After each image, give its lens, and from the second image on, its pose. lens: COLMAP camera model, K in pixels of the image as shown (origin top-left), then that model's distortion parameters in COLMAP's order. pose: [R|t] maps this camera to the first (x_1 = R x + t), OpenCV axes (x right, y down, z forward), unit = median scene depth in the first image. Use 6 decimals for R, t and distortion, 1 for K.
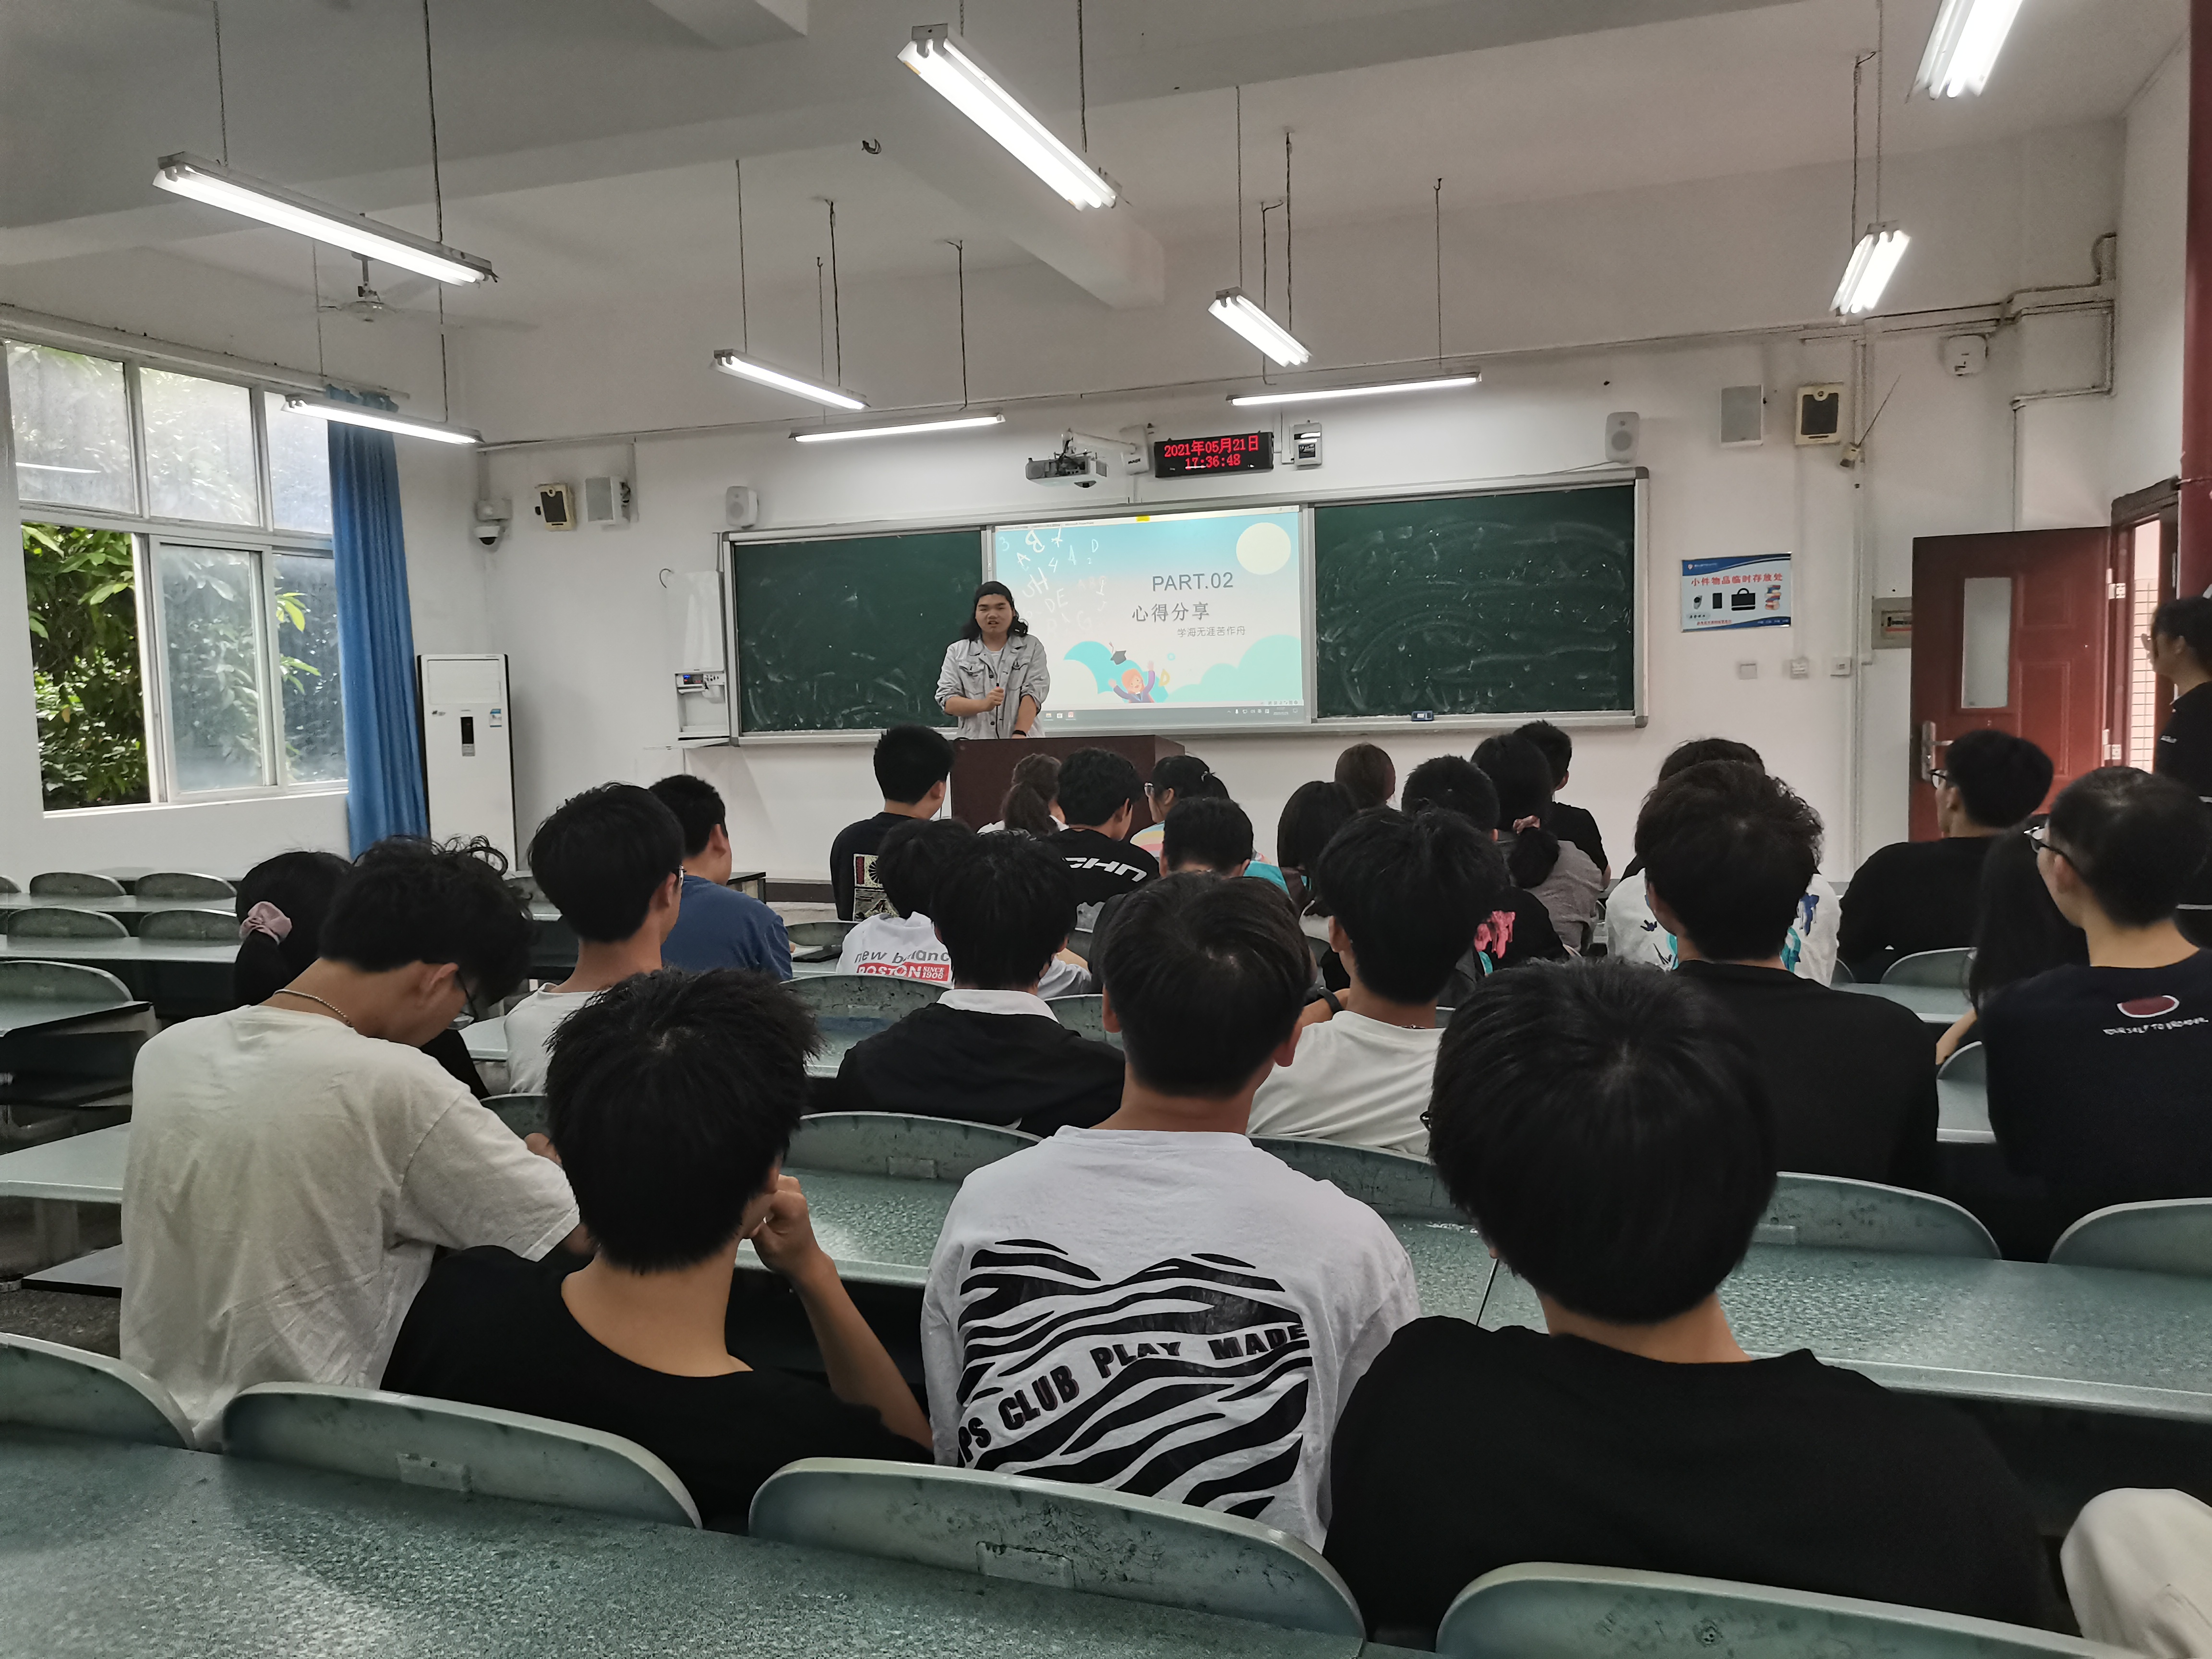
lens RADIAL K [[1678.9, 0, 1110.5], [0, 1678.9, 835.7], [0, 0, 1]] dist [0.023454, -0.026125]
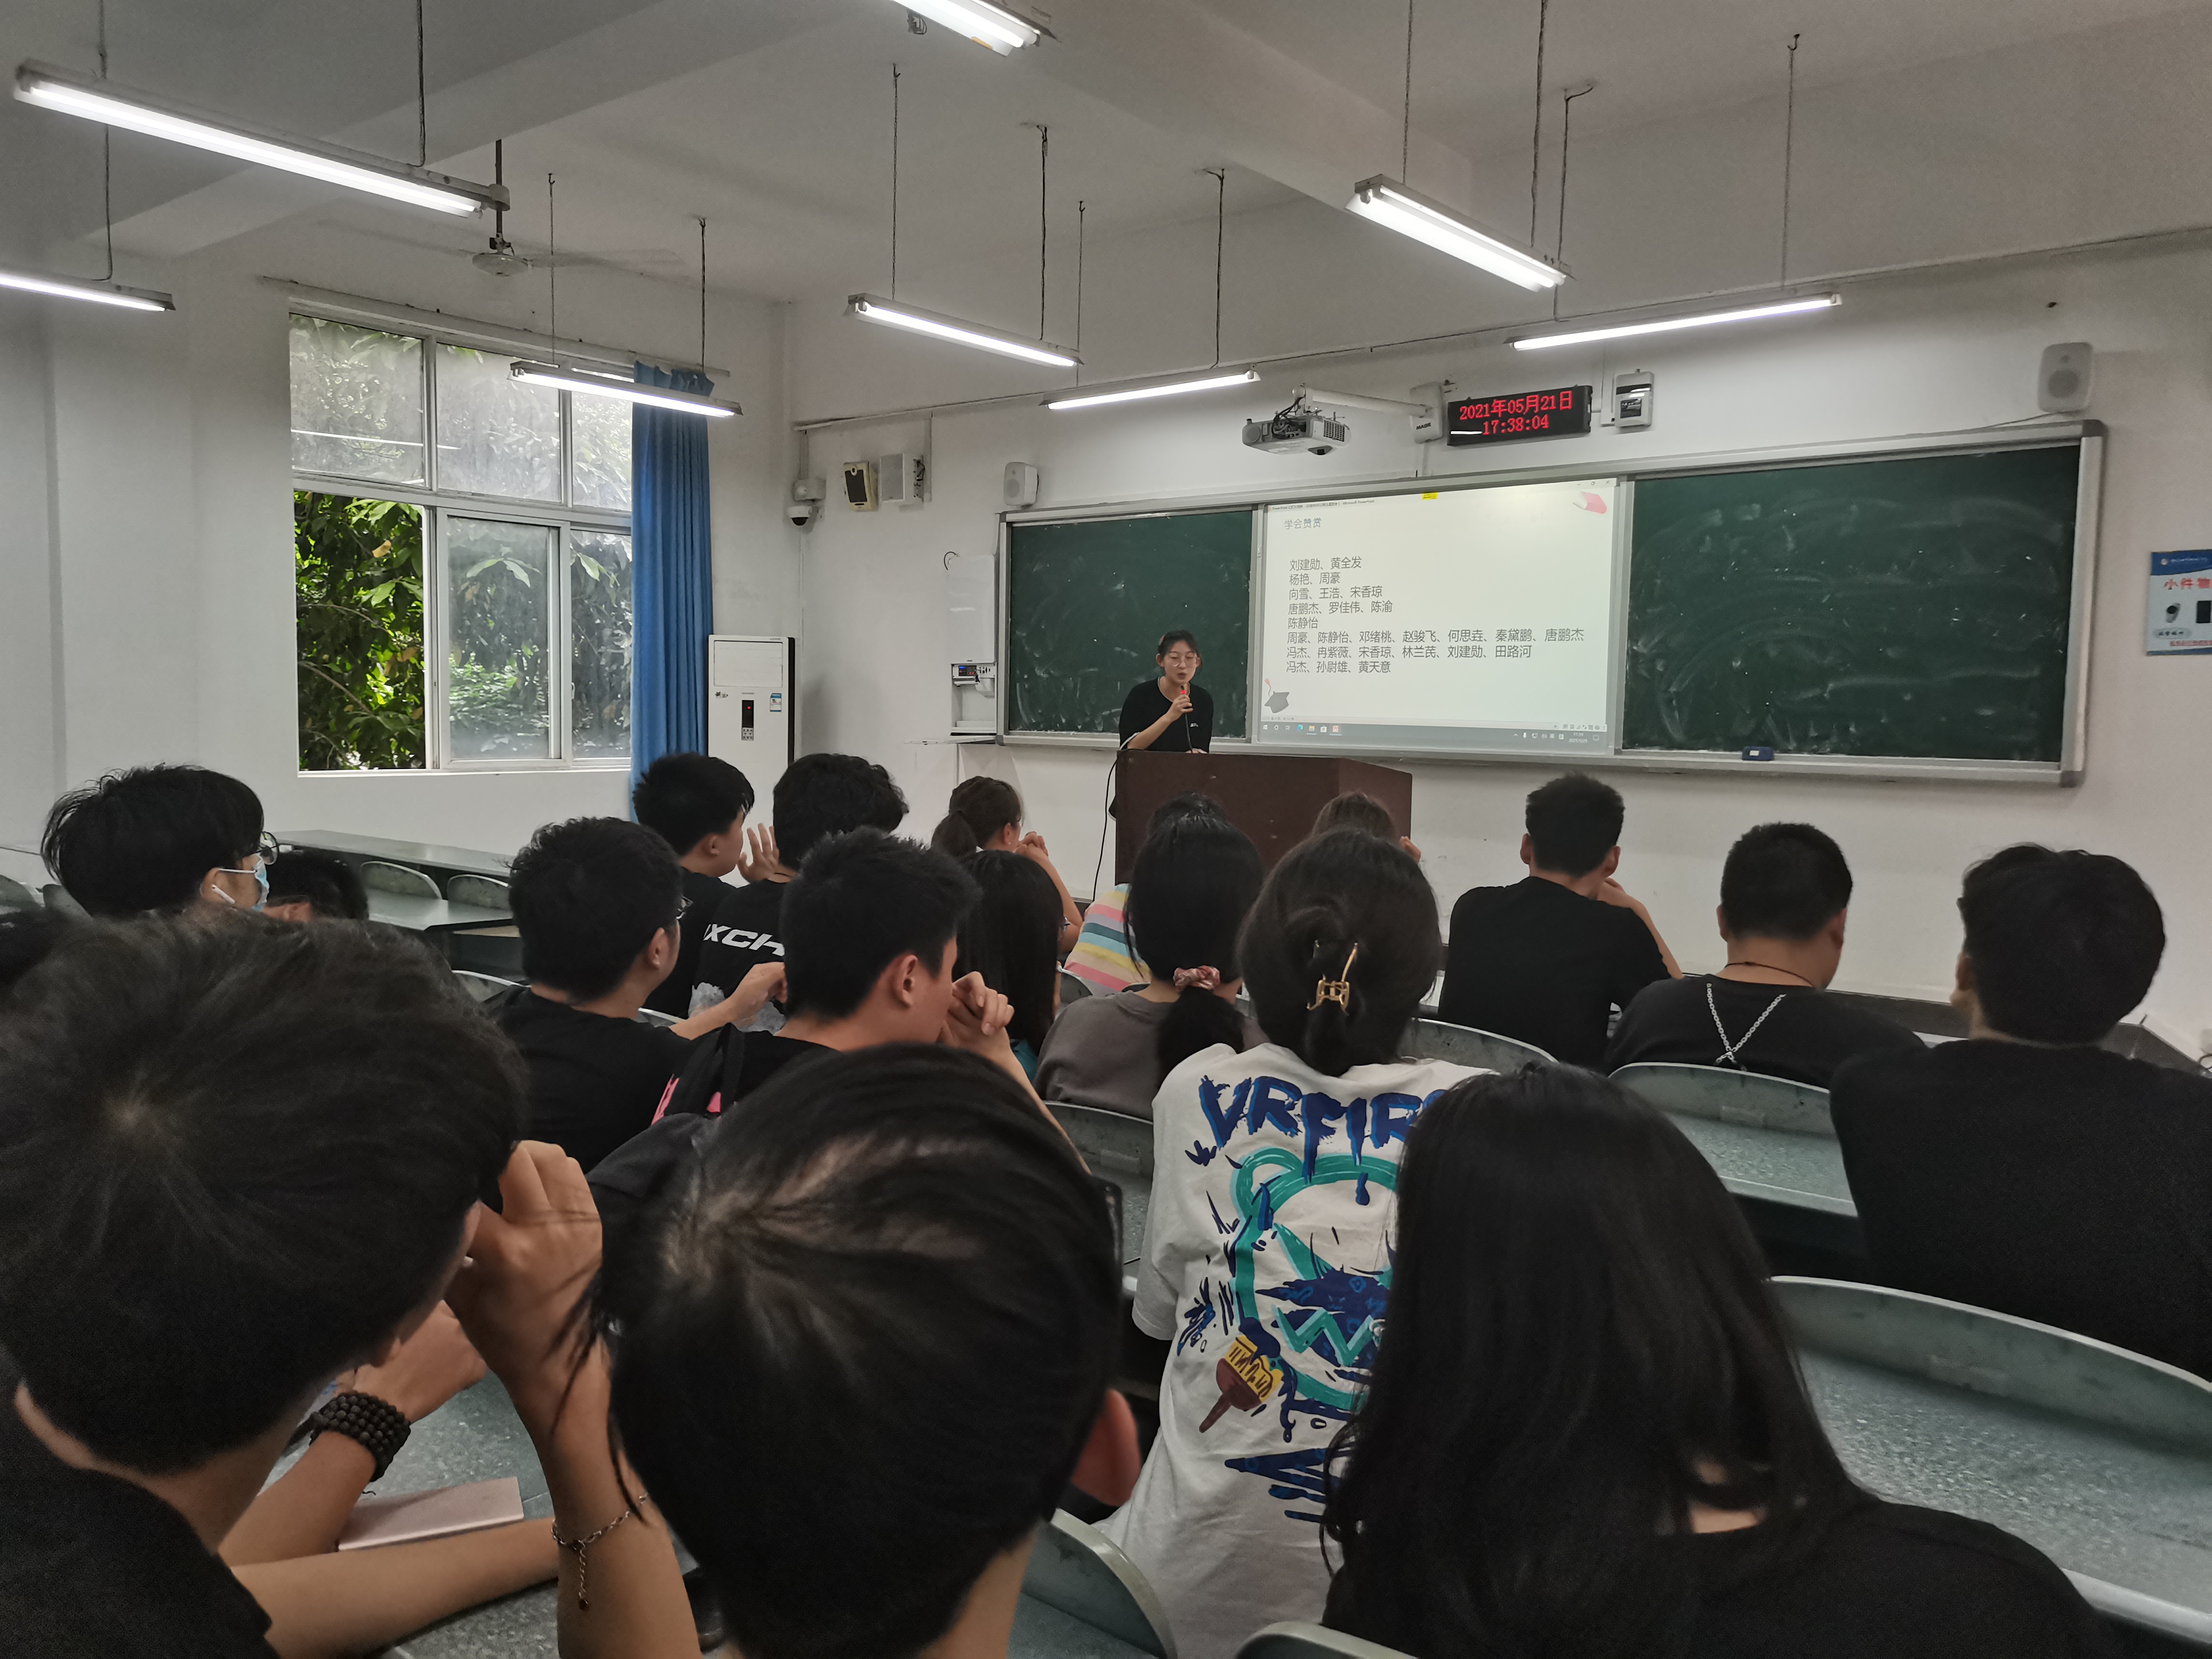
lens RADIAL K [[1678.9, 0, 1099.0], [0, 1678.9, 829.8], [0, 0, 1]] dist [0.023454, -0.026125]
pose [[0.933211, 0.072188, -0.352003, 0.174217], [-0.074383, 0.997203, 0.007304, -0.019737], [0.351546, 0.019367, 0.935970, 0.178770]]
